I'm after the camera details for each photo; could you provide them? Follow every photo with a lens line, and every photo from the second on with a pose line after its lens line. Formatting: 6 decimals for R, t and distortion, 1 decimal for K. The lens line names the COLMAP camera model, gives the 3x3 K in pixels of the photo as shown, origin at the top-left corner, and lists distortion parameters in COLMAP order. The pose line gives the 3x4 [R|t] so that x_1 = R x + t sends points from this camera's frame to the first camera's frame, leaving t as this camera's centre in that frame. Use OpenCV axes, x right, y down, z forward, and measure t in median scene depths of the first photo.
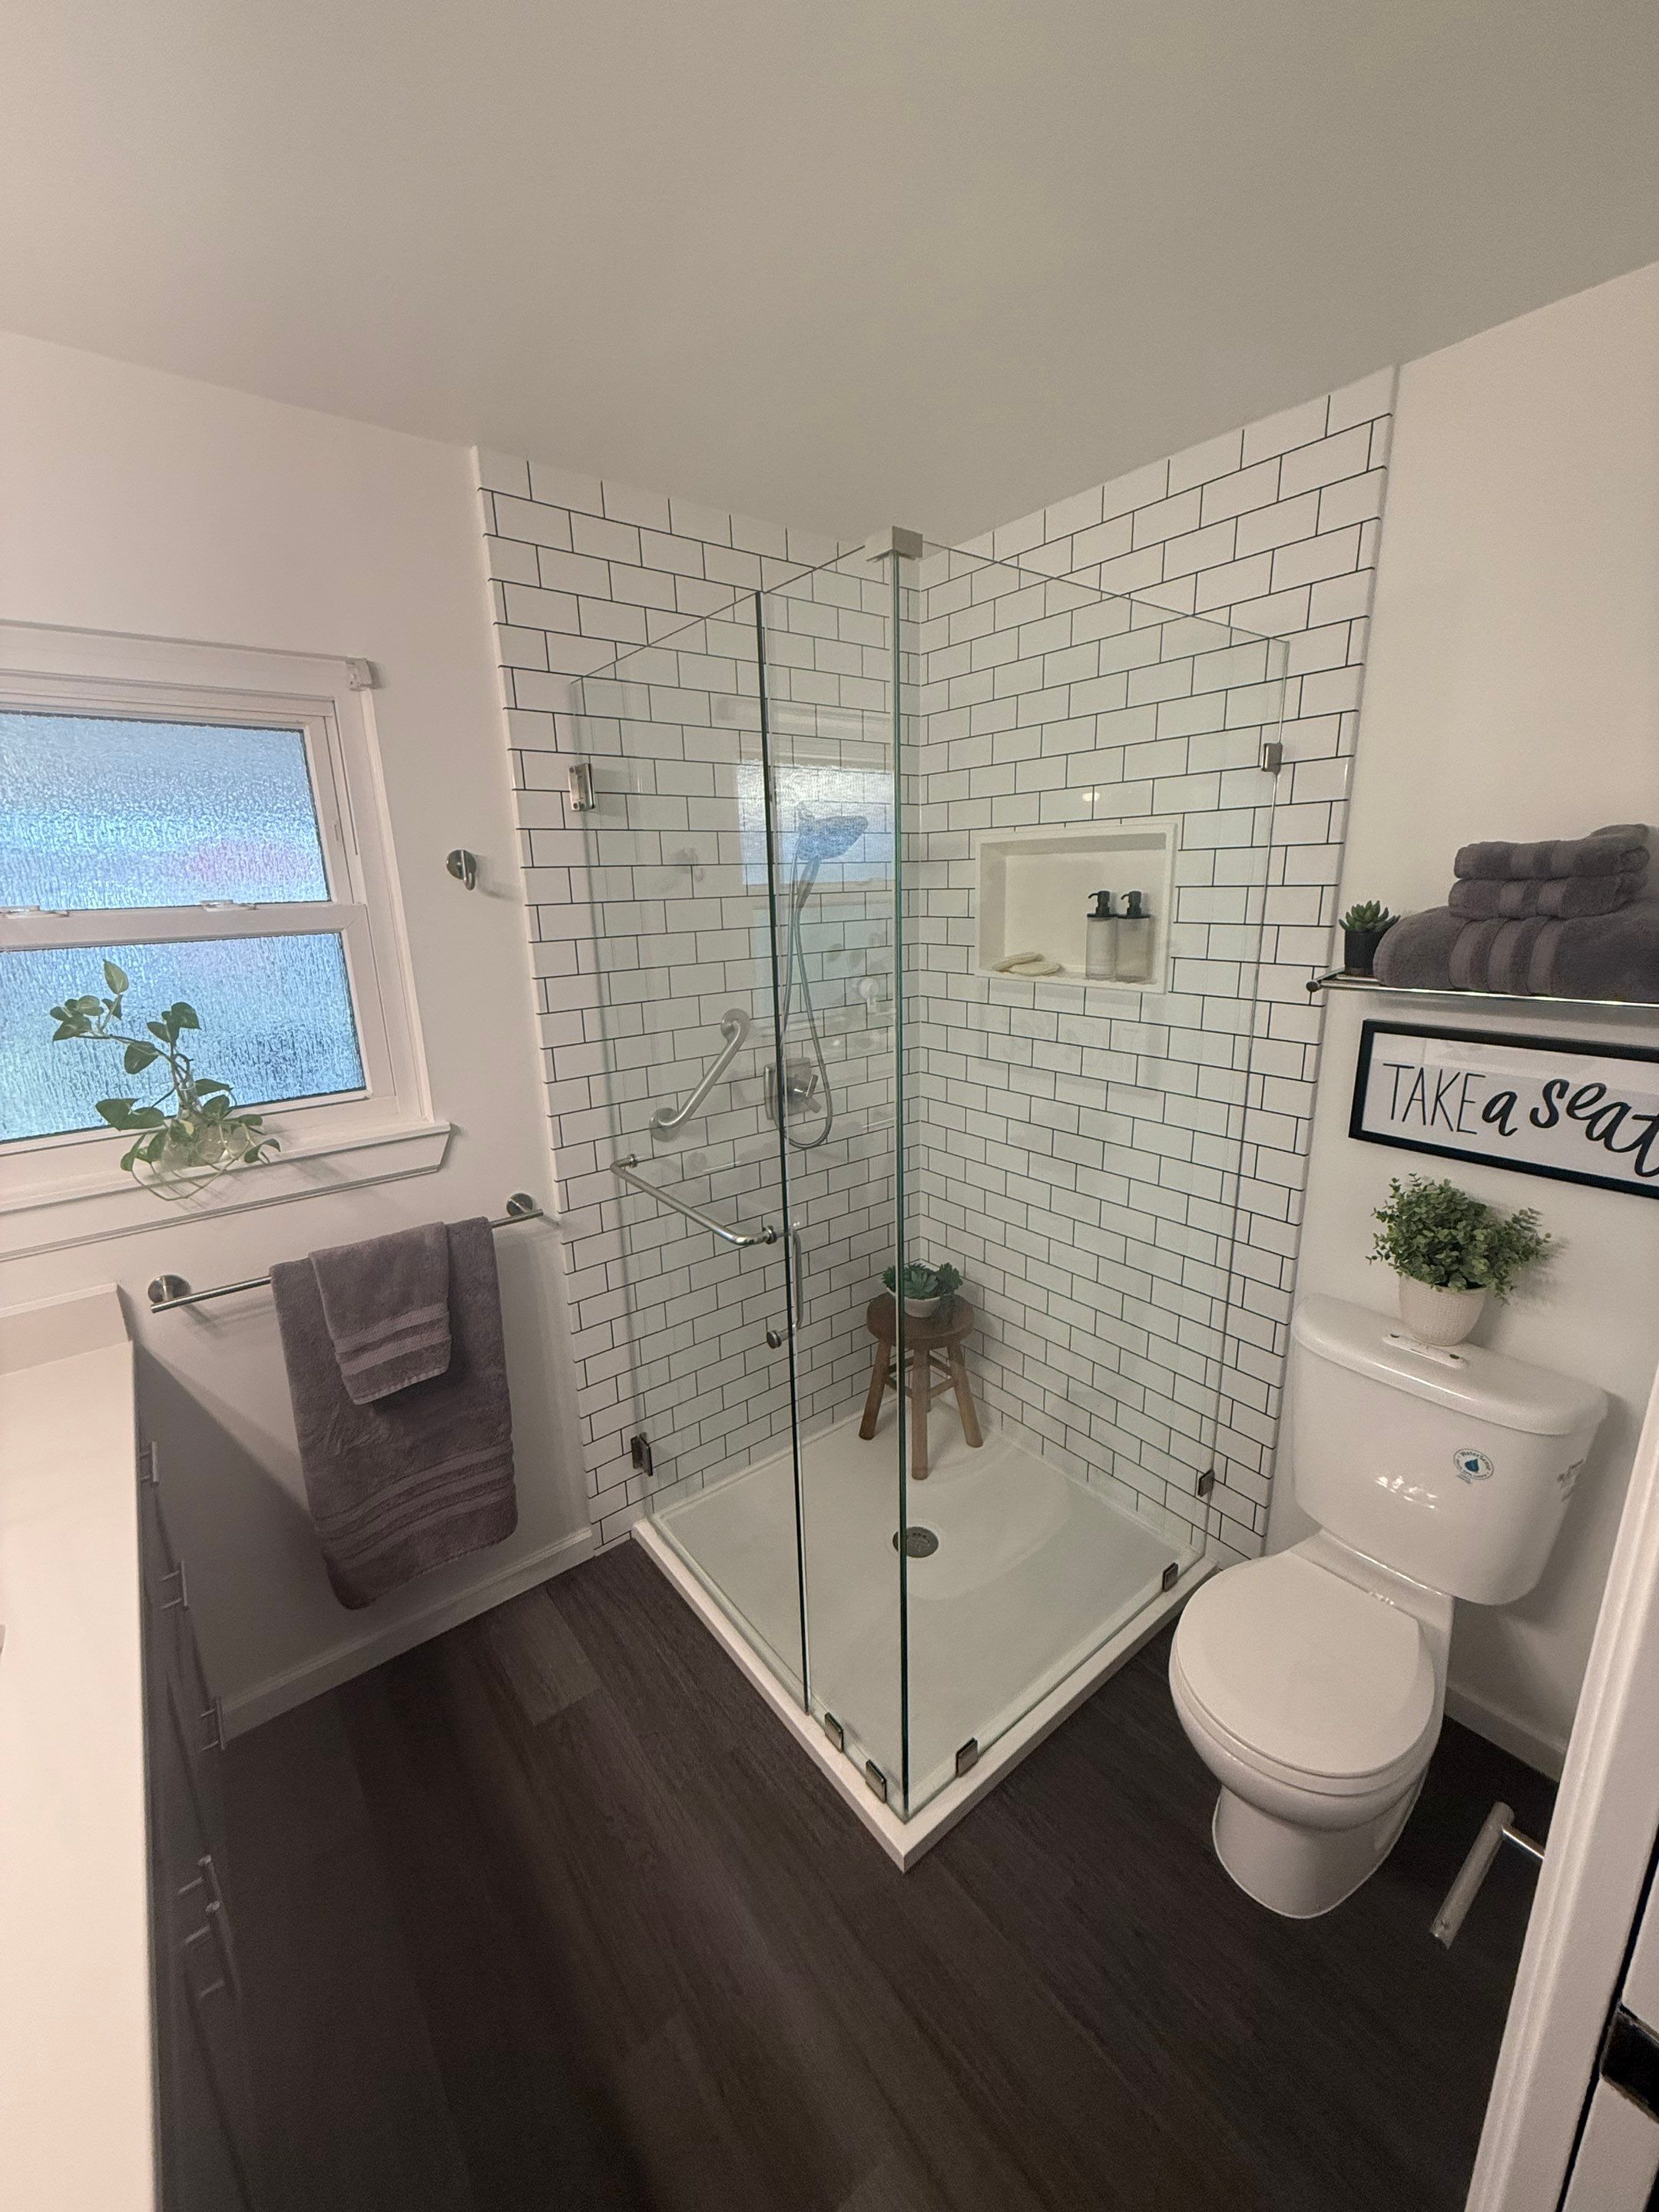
lens RADIAL K [[878.9, 0, 834.3], [0, 878.9, 1103.0], [0, 0, 1]] dist [0.002593, -0.000693]
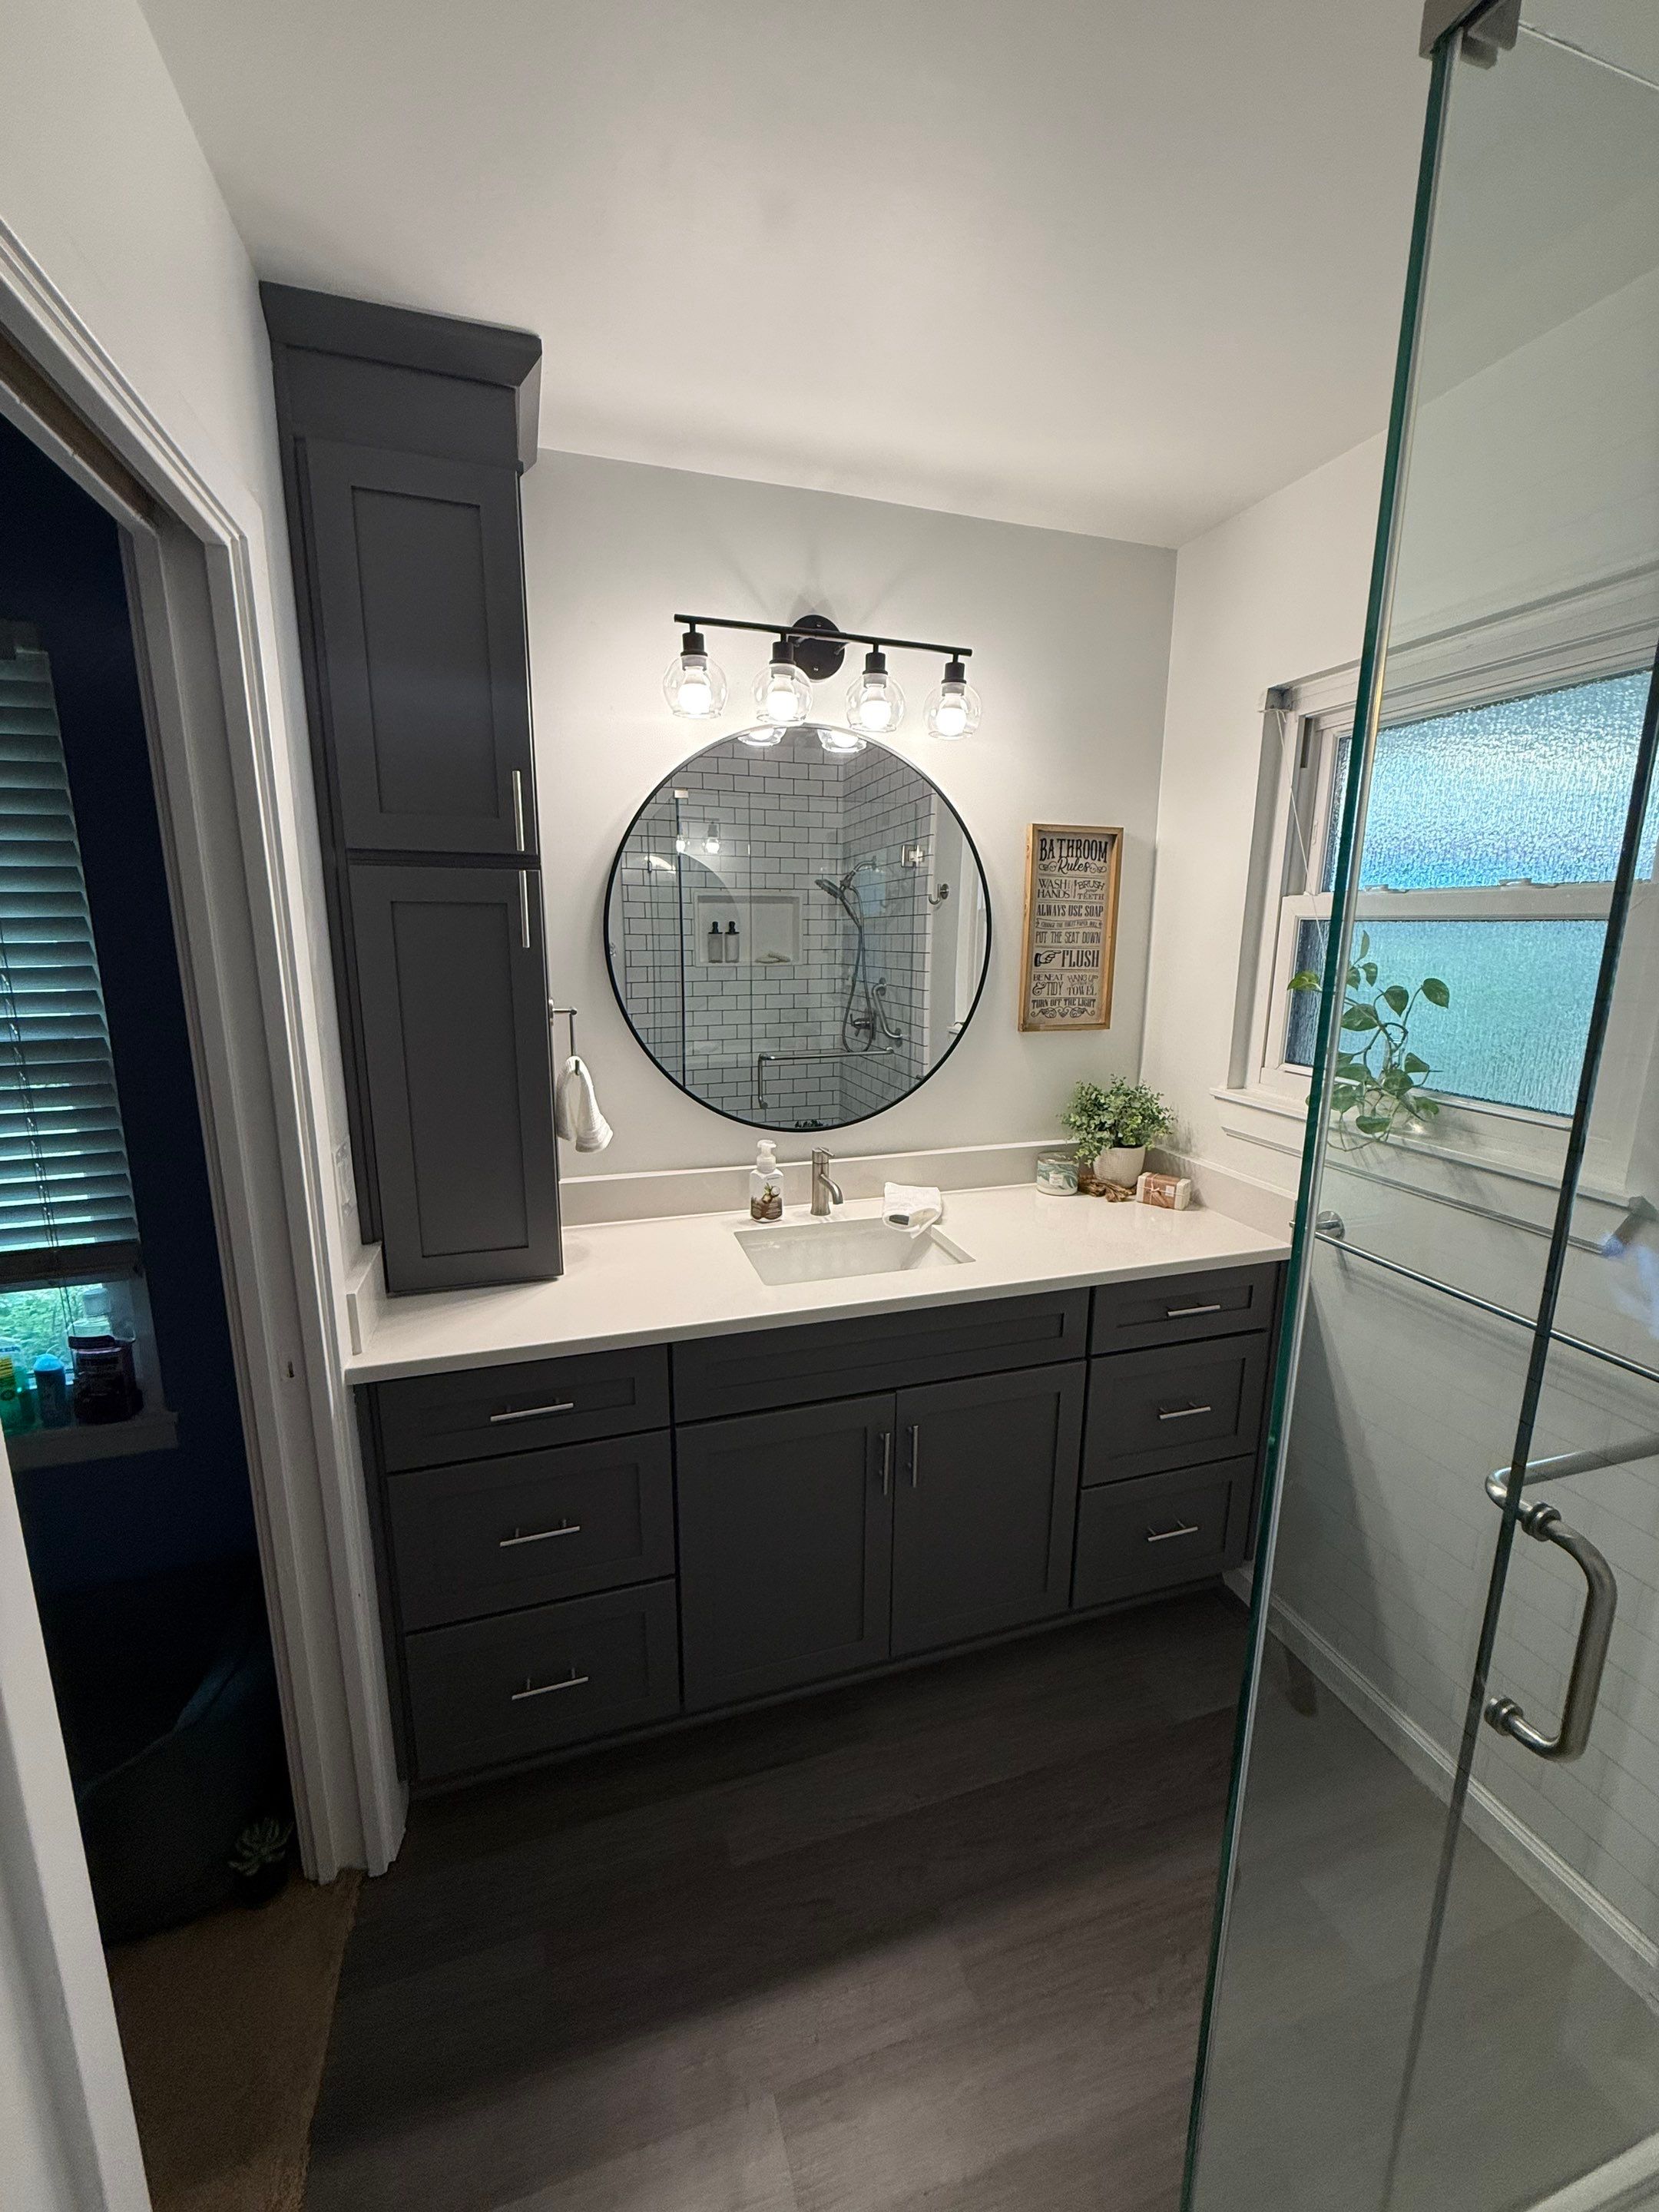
lens RADIAL K [[878.9, 0, 835.6], [0, 878.9, 1101.3], [0, 0, 1]] dist [0.002593, -0.000693]
pose [[-0.352165, 0.211471, -0.911735, 0.458440], [-0.231856, 0.924065, 0.303887, -0.128833], [0.906765, 0.318409, -0.276392, 0.672463]]
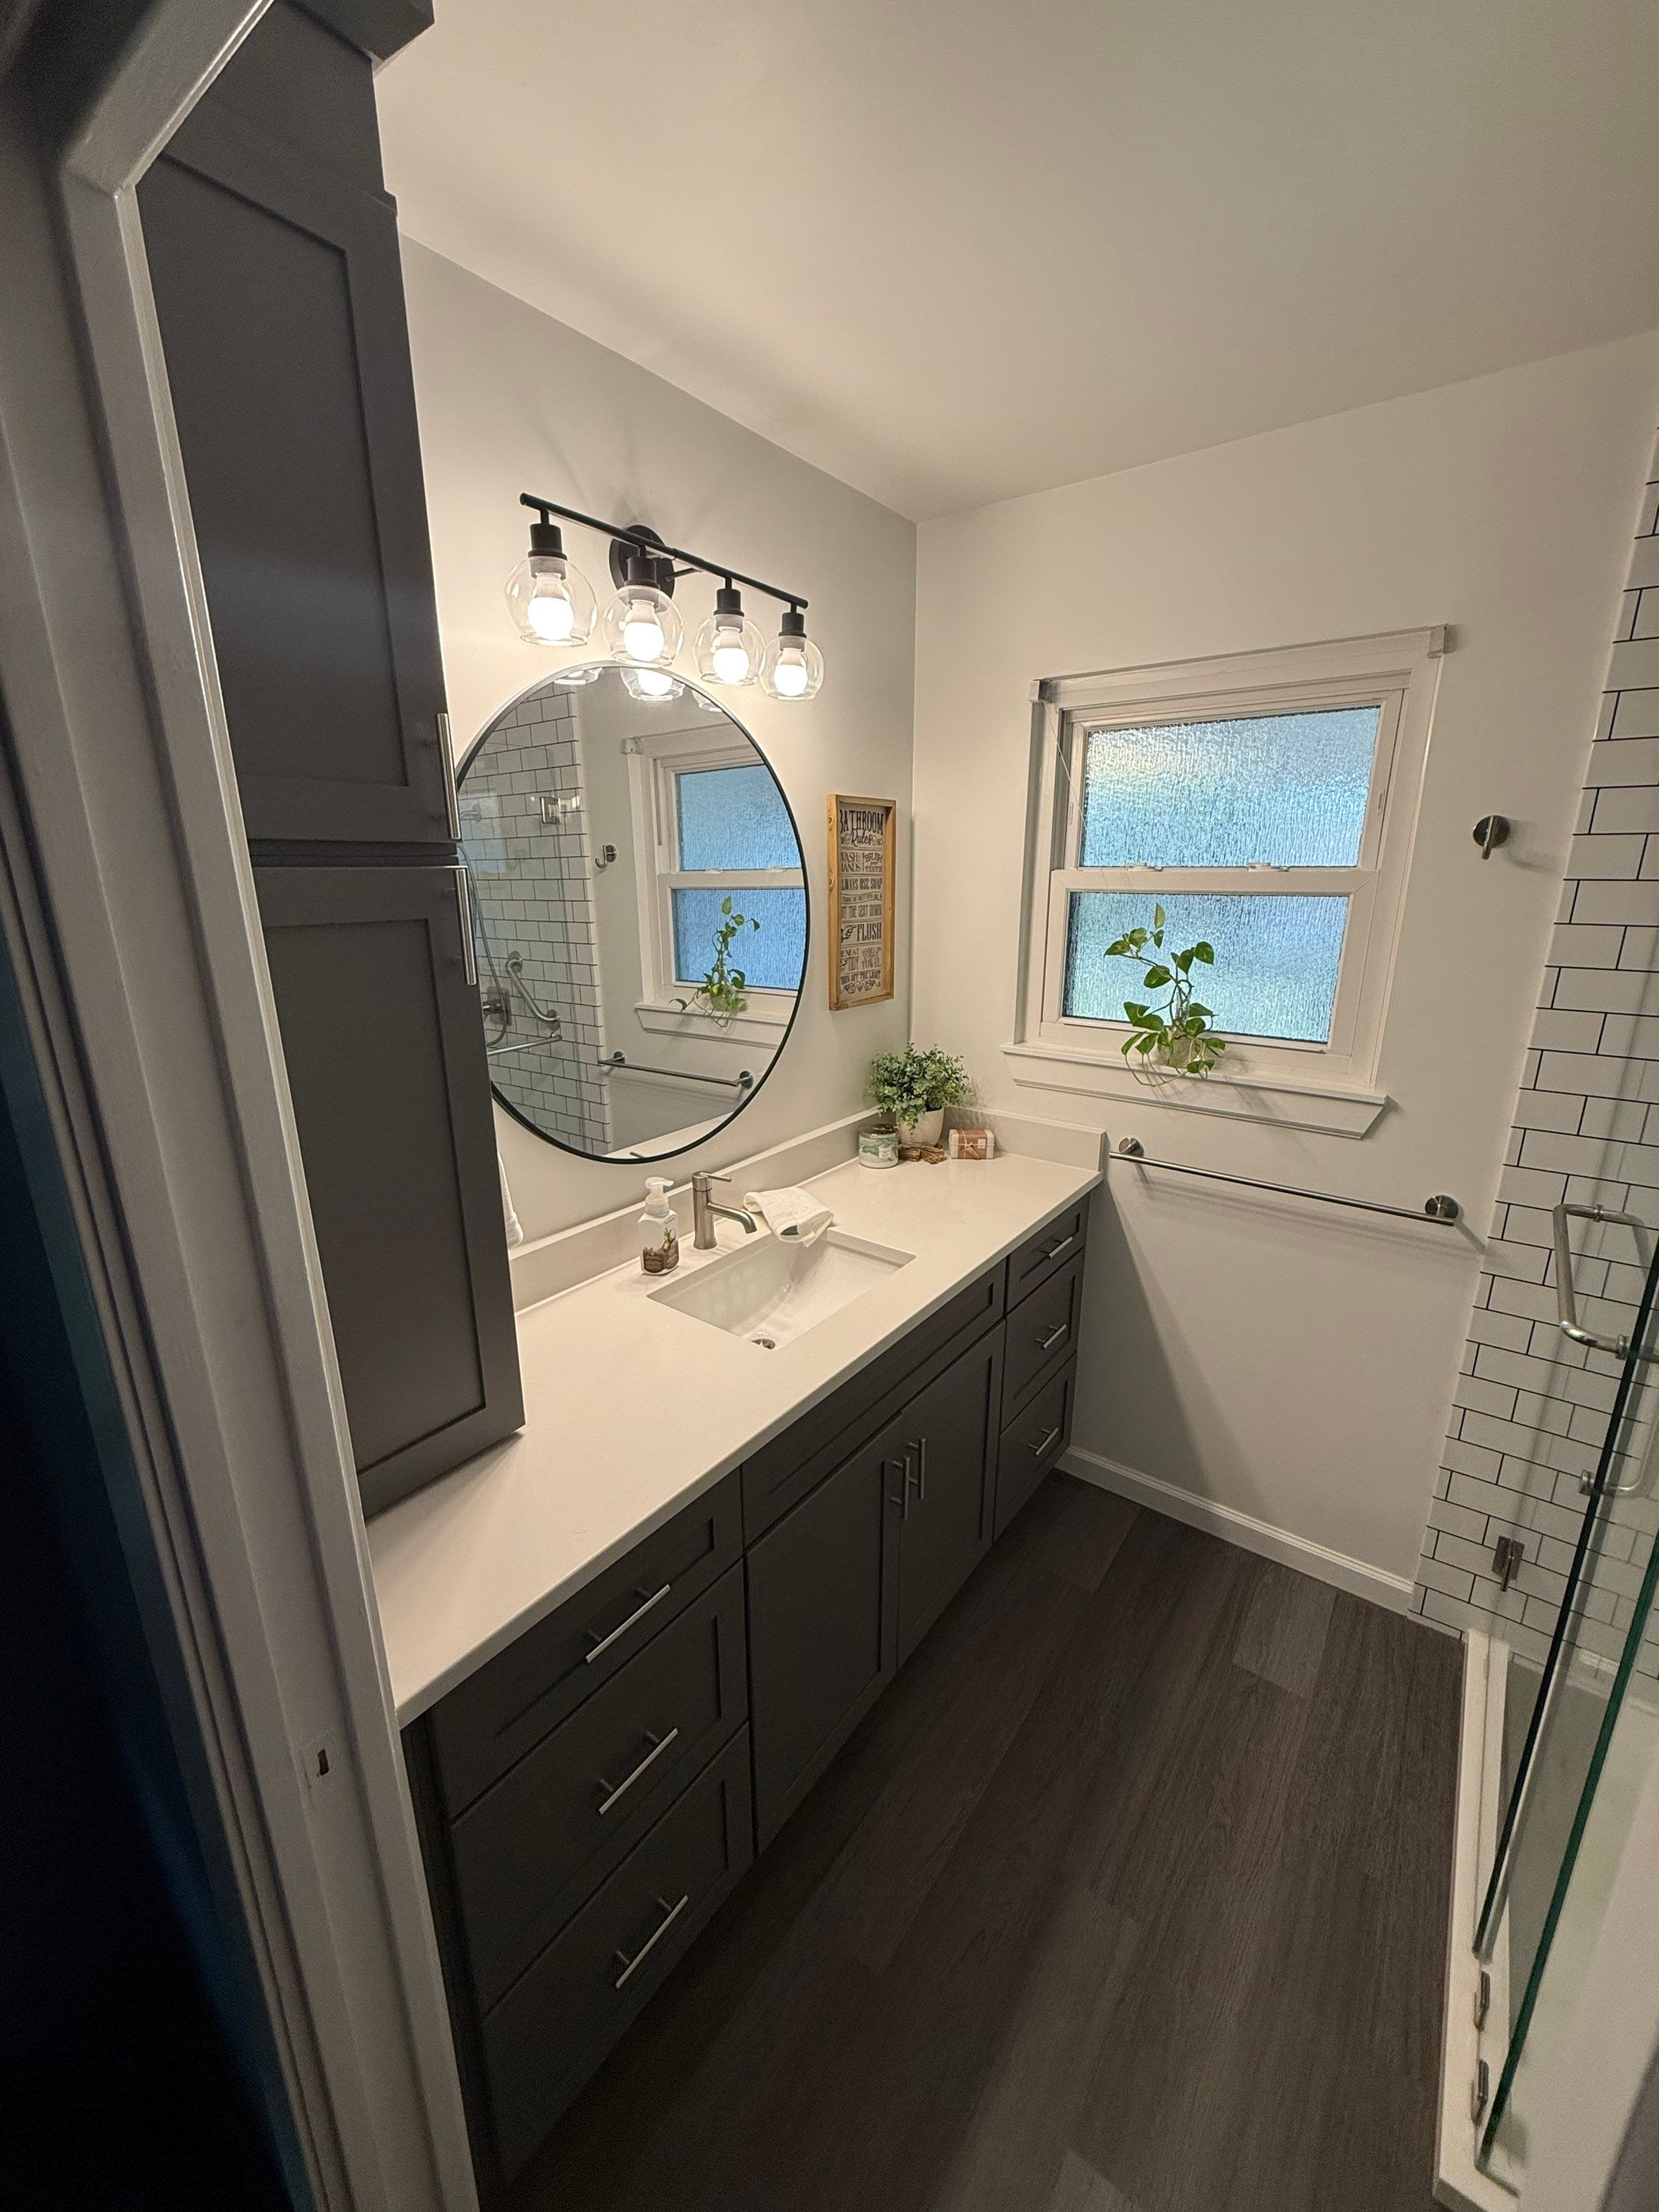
lens RADIAL K [[878.9, 0, 829.4], [0, 878.9, 1101.0], [0, 0, 1]] dist [0.002593, -0.000693]
pose [[0.258238, 0.279581, -0.924742, 0.355237], [-0.243958, 0.945059, 0.217597, -0.039413], [0.934771, 0.169407, 0.312256, 0.123720]]
